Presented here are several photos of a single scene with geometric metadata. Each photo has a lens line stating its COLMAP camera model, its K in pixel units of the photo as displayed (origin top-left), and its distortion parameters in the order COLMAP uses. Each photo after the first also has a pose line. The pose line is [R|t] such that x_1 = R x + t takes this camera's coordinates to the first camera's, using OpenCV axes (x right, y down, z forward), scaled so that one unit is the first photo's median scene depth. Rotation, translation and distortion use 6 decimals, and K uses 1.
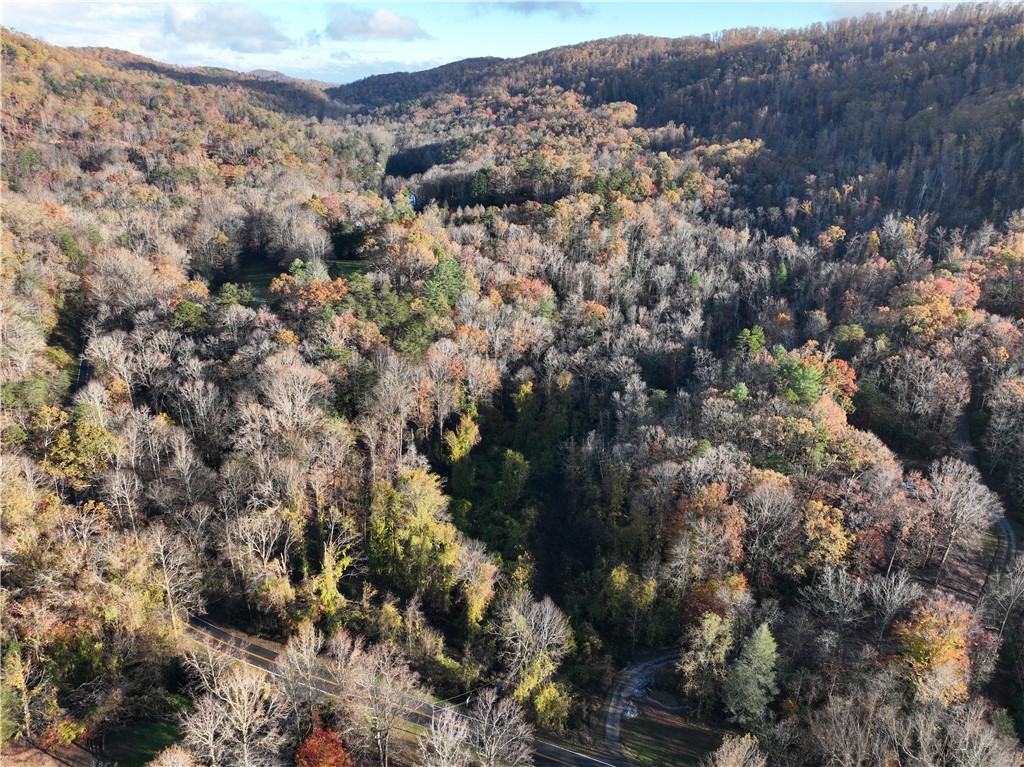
lens RADIAL K [[727.9, 0, 512.0], [0, 727.9, 383.5], [0, 0, 1]] dist [0.005176, 0.008278]
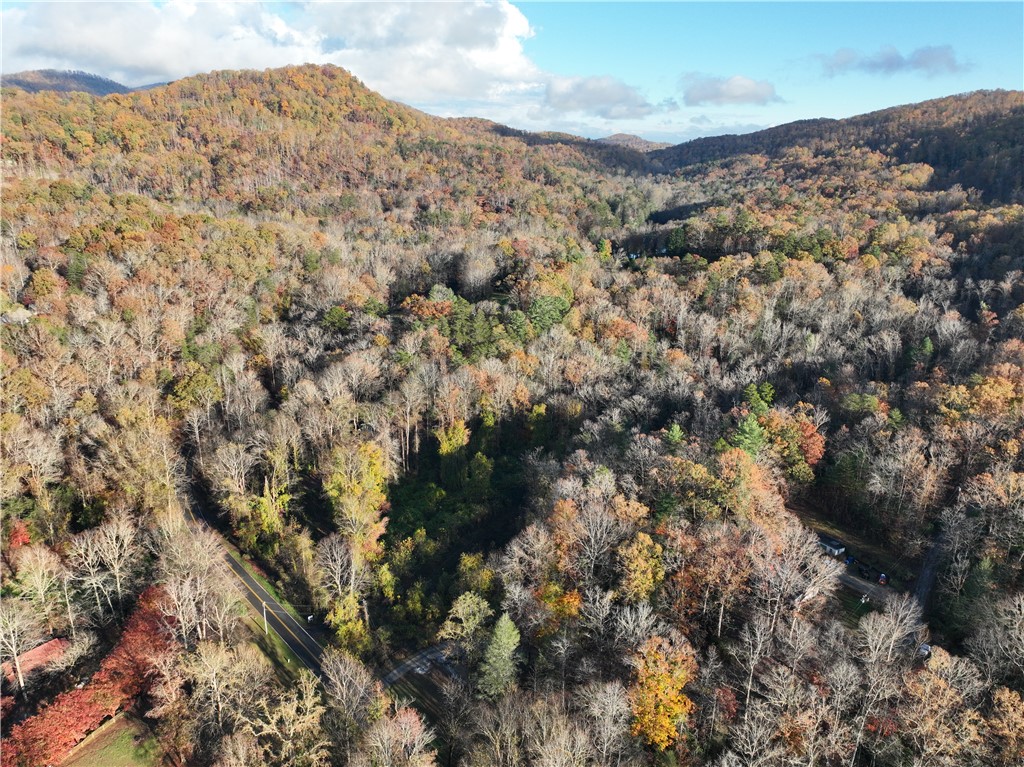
lens RADIAL K [[724.8, 0, 512.0], [0, 724.8, 383.5], [0, 0, 1]] dist [0.005859, 0.010640]
pose [[0.889599, 0.141228, -0.434360, 0.250061], [-0.173240, 0.984265, -0.034783, 0.007114], [0.422613, 0.106192, 0.900067, -0.006328]]
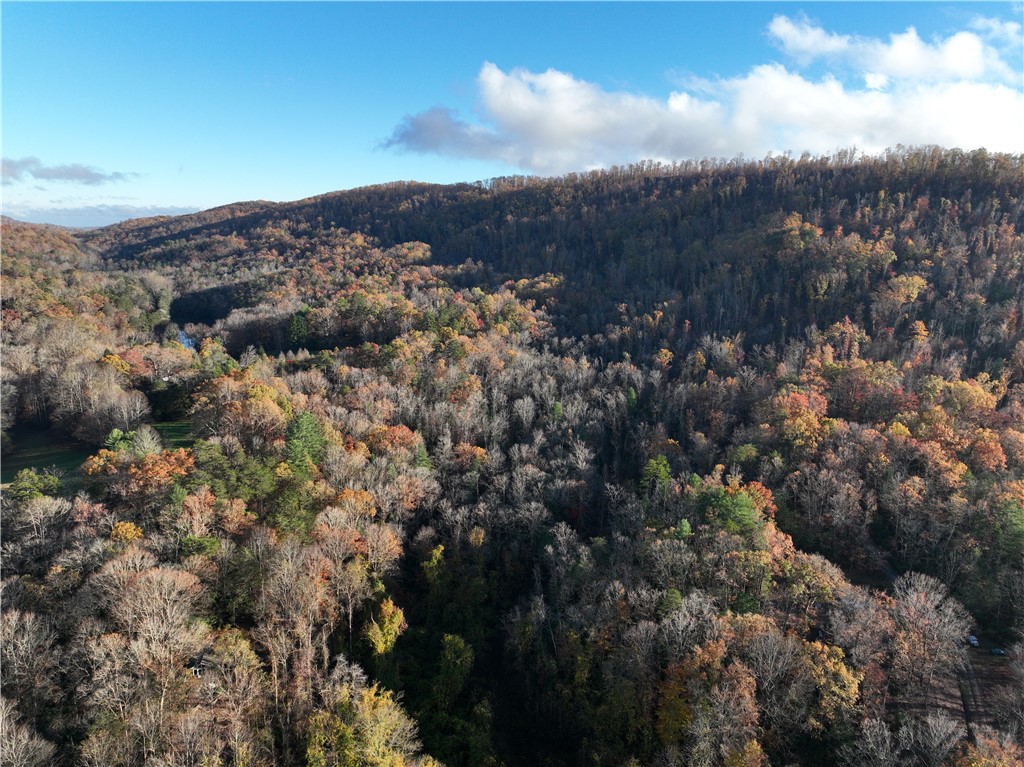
lens RADIAL K [[724.8, 0, 512.0], [0, 724.8, 383.5], [0, 0, 1]] dist [0.005859, 0.010640]
pose [[0.950314, -0.075635, 0.301964, -0.079567], [0.127155, 0.979734, -0.154768, -0.026323], [-0.284139, 0.185474, 0.940672, 0.064162]]
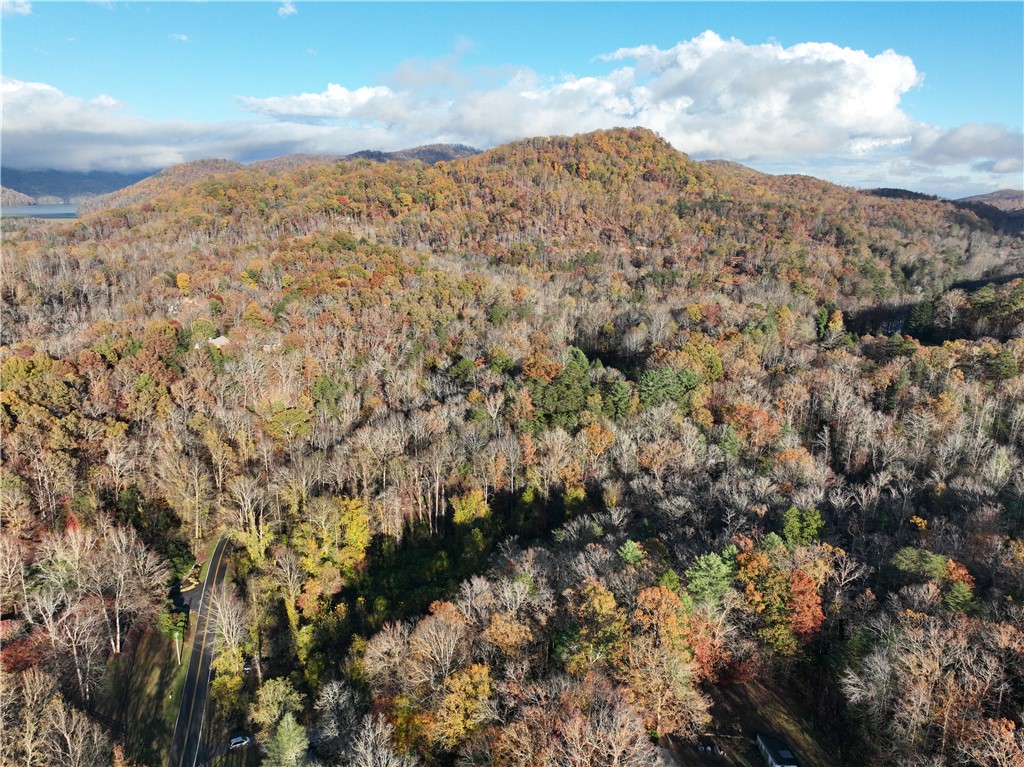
lens RADIAL K [[724.8, 0, 512.0], [0, 724.8, 383.5], [0, 0, 1]] dist [0.005859, 0.010640]
pose [[0.592272, 0.190316, -0.782939, 0.383205], [-0.305922, 0.952057, 0.000004, -0.058741], [0.745403, 0.239516, 0.622098, 0.165070]]
